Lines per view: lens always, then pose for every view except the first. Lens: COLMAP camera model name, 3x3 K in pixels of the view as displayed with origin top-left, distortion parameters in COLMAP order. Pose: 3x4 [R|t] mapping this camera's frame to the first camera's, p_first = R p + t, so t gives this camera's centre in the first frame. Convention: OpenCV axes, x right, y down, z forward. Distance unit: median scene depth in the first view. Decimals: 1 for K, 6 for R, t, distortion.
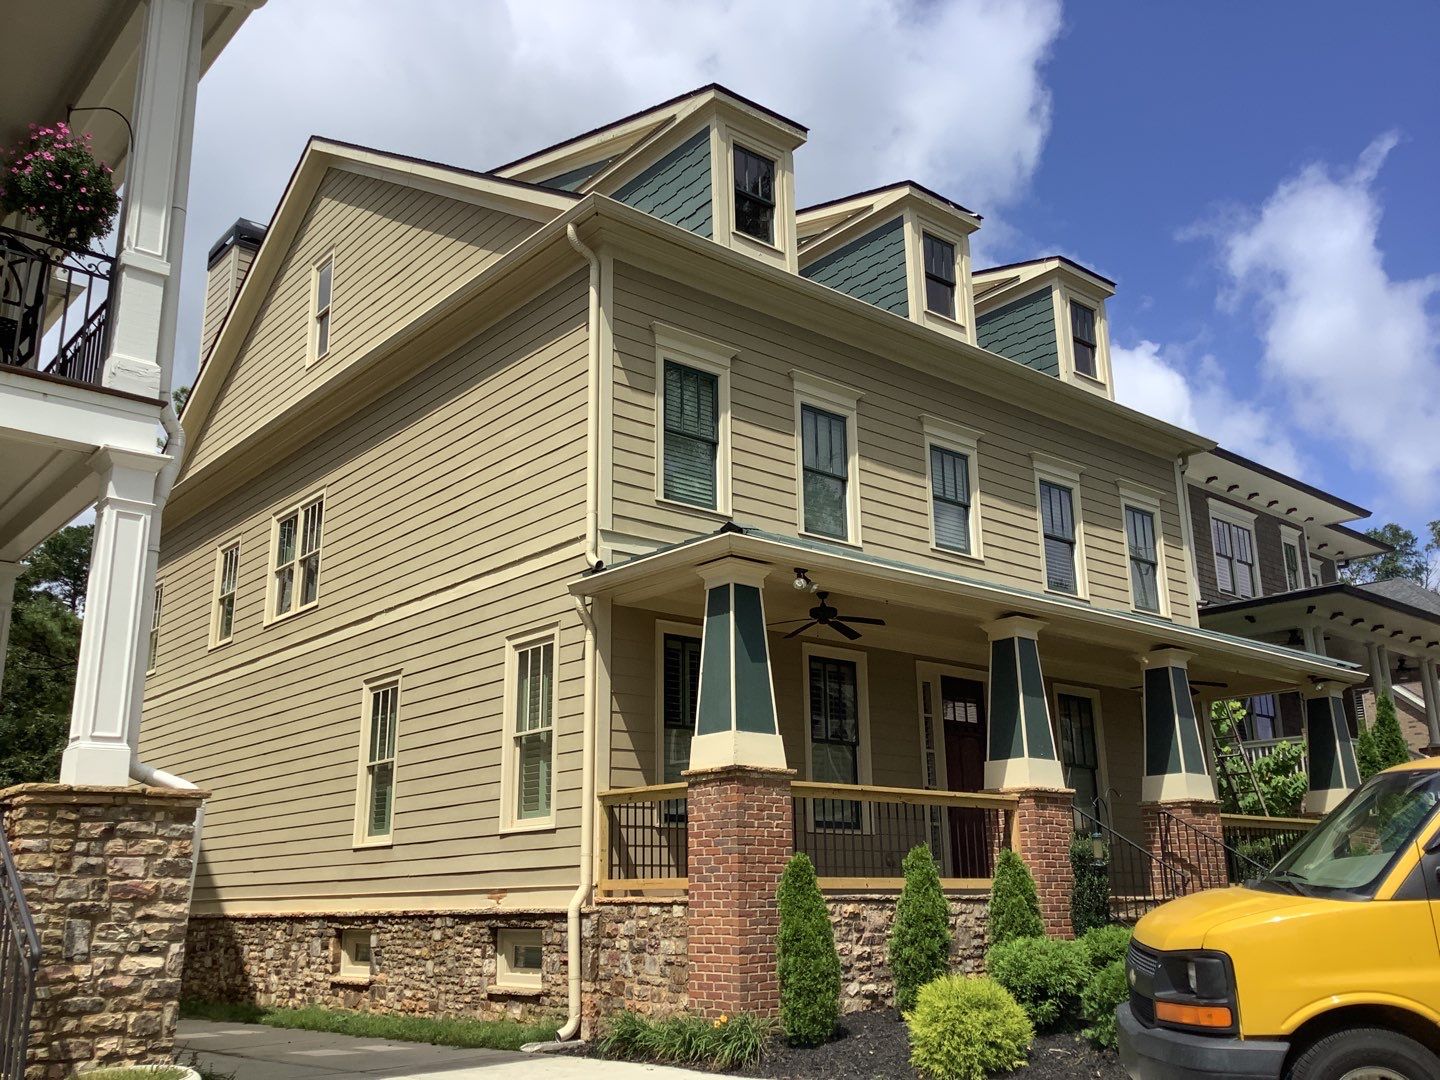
lens RADIAL K [[1289.3, 0, 721.9], [0, 1289.3, 486.5], [0, 0, 1]] dist [0.051107, -0.087731]
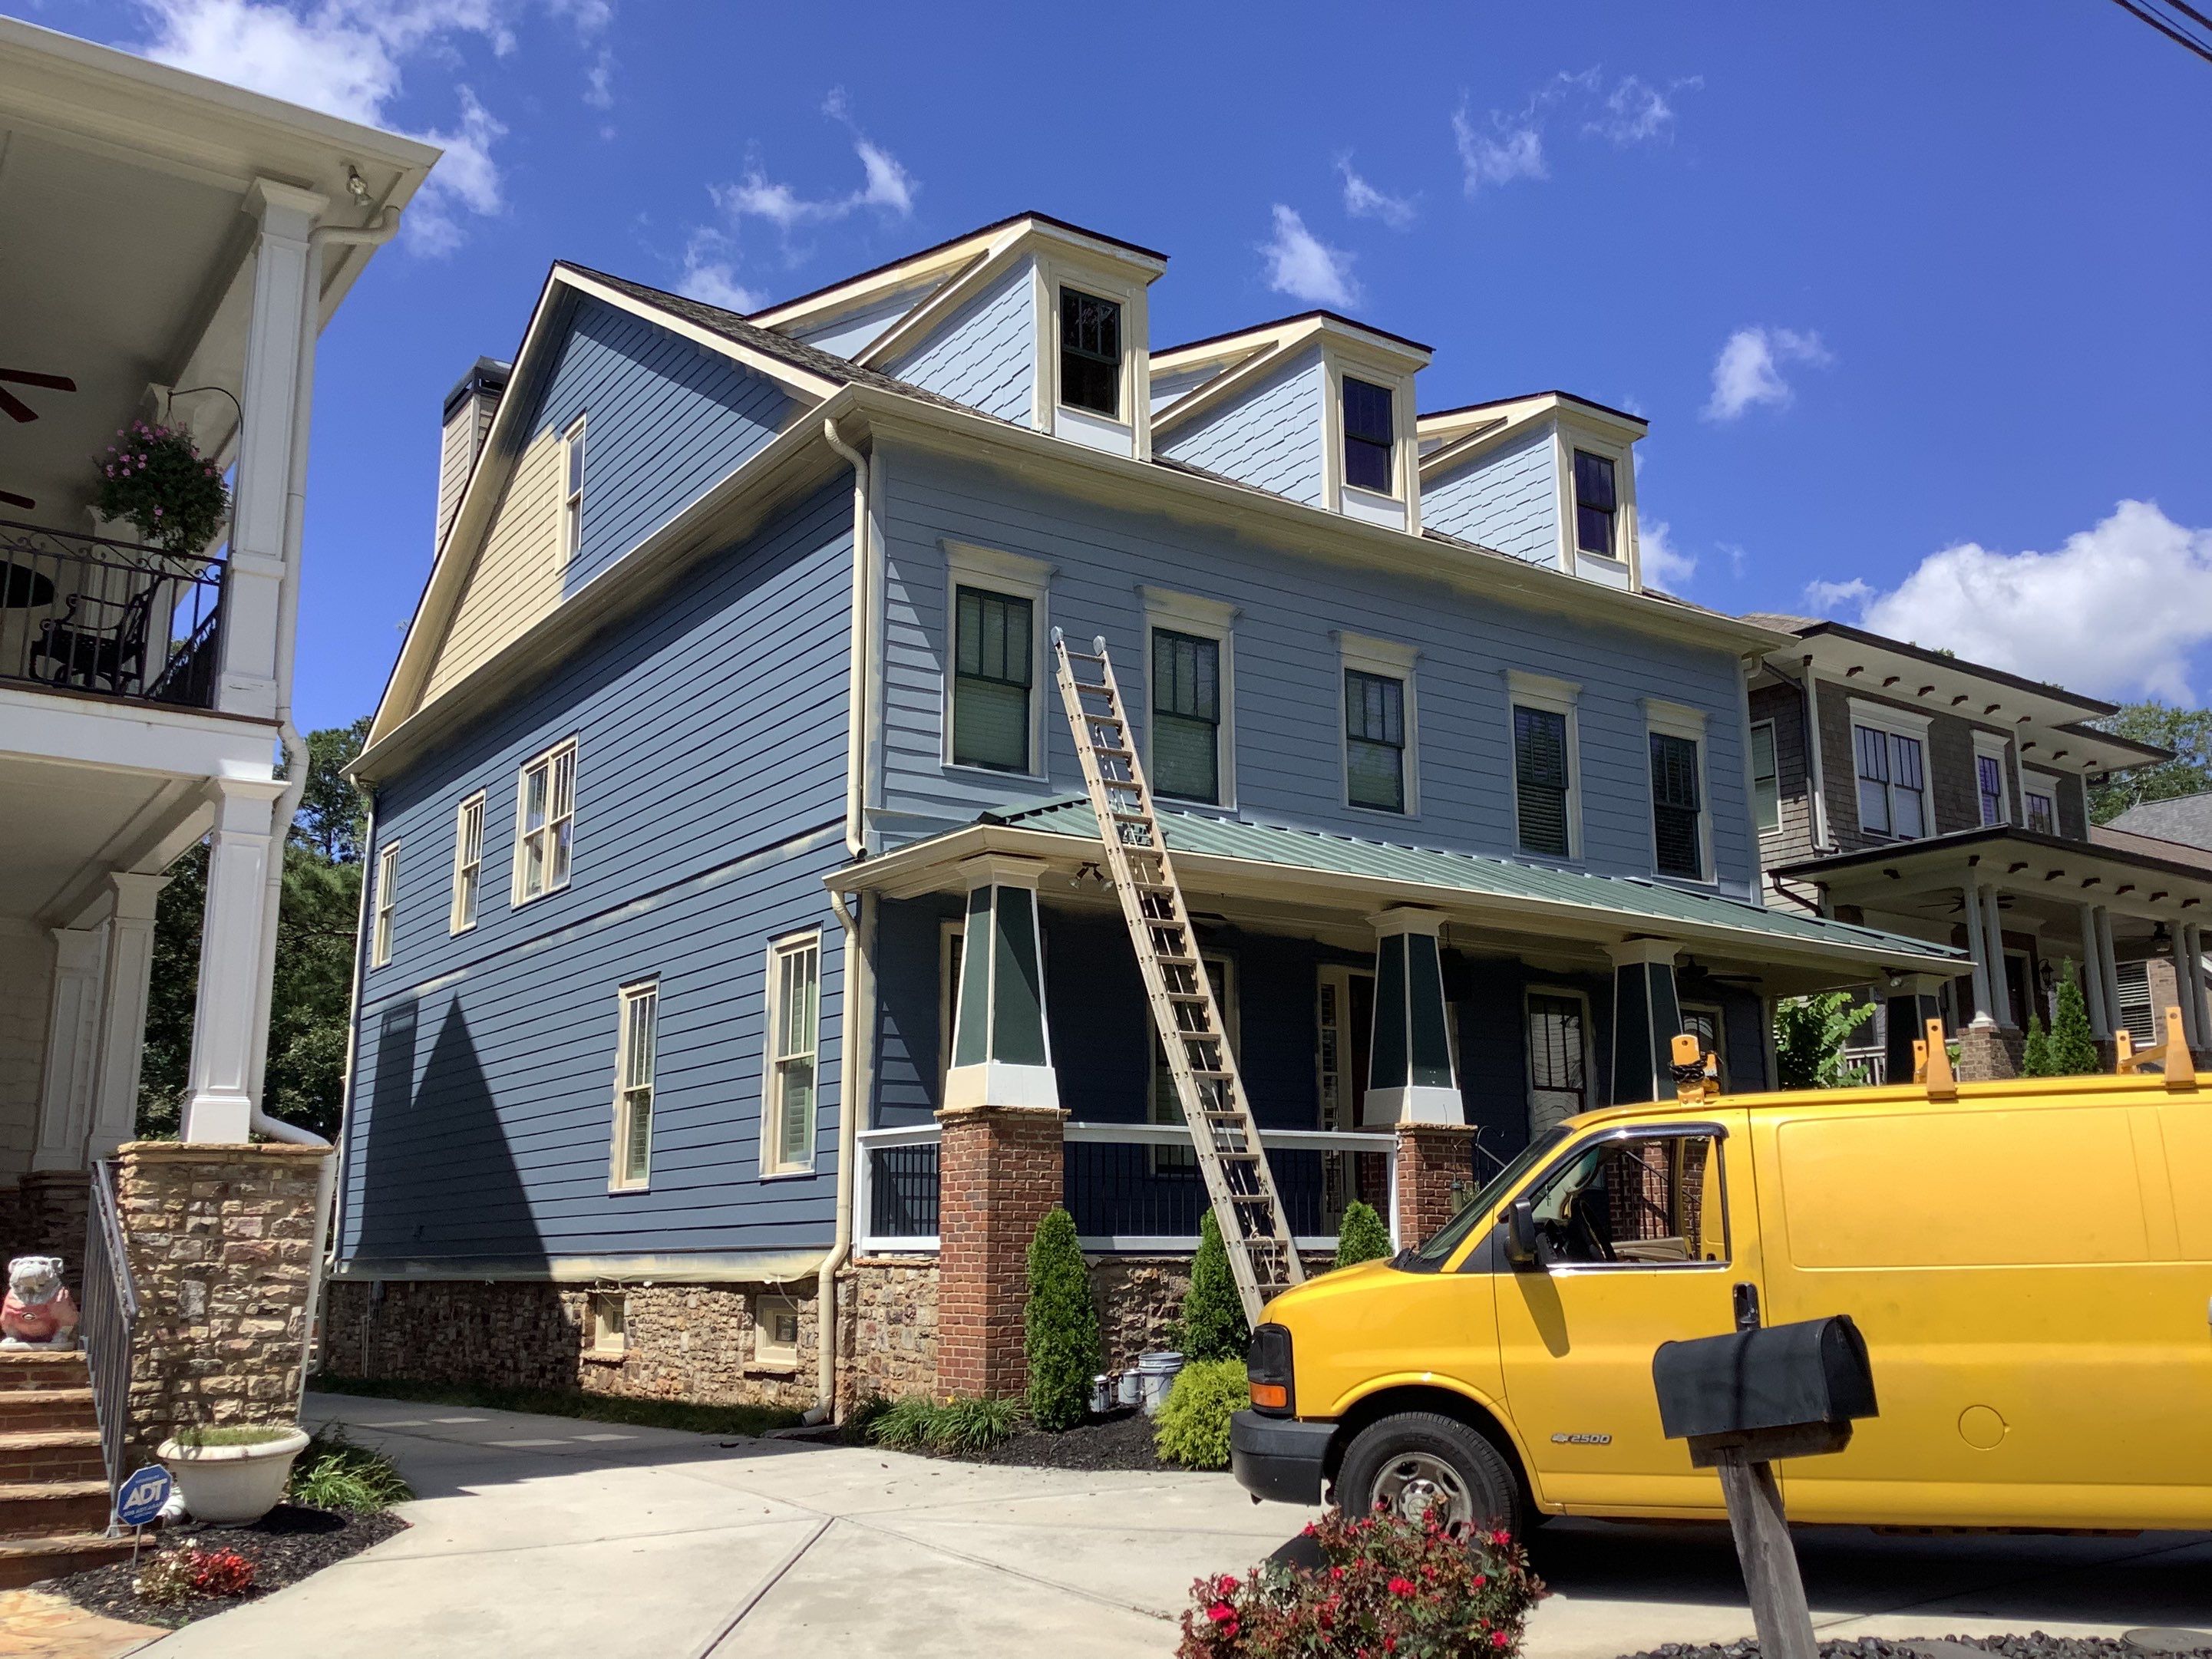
lens RADIAL K [[1980.3, 0, 1125.9], [0, 1980.3, 733.9], [0, 0, 1]] dist [0.051107, -0.087731]
pose [[0.995557, -0.016681, -0.092670, 0.172683], [0.021440, 0.998489, 0.050591, -0.068087], [0.091687, -0.052353, 0.994411, -0.200145]]
